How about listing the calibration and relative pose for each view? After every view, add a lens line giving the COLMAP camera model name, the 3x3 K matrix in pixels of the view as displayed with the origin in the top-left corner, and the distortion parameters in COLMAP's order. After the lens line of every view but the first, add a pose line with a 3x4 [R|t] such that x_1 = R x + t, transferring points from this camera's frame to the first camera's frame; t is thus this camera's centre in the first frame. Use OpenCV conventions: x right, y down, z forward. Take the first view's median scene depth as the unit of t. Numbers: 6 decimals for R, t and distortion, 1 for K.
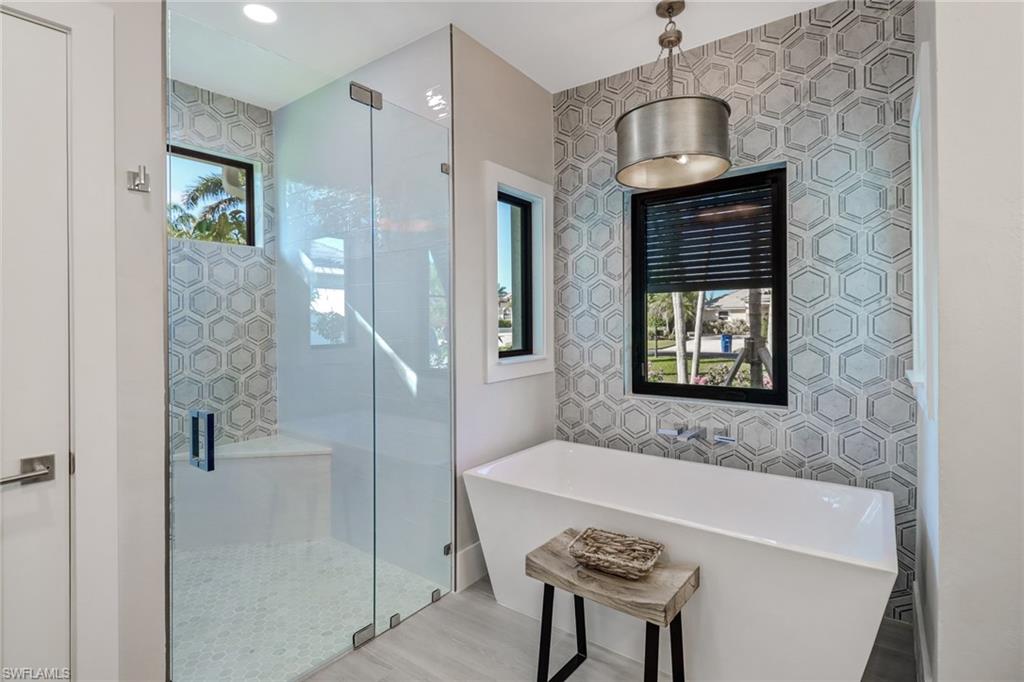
lens RADIAL K [[489.9, 0, 513.3], [0, 489.9, 326.1], [0, 0, 1]] dist [0.000840, -0.012676]
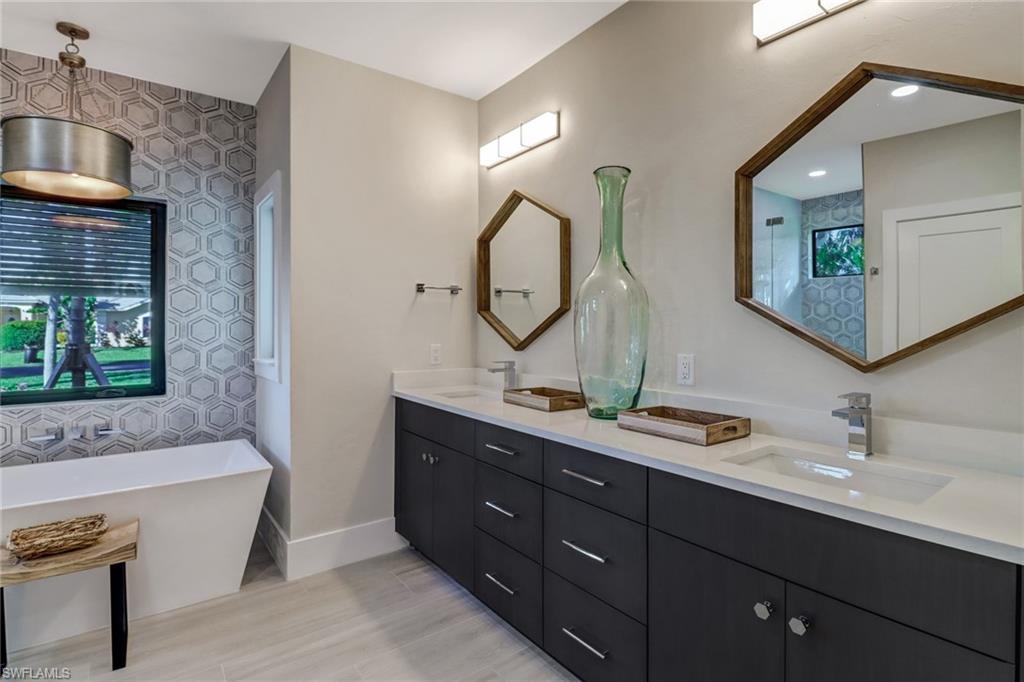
lens RADIAL K [[489.9, 0, 513.3], [0, 489.9, 326.1], [0, 0, 1]] dist [0.000840, -0.012676]
pose [[0.267071, 0.014545, 0.963567, -0.434019], [0.003377, 0.999866, -0.016029, 0.011825], [-0.963671, 0.007535, 0.266986, -0.206175]]
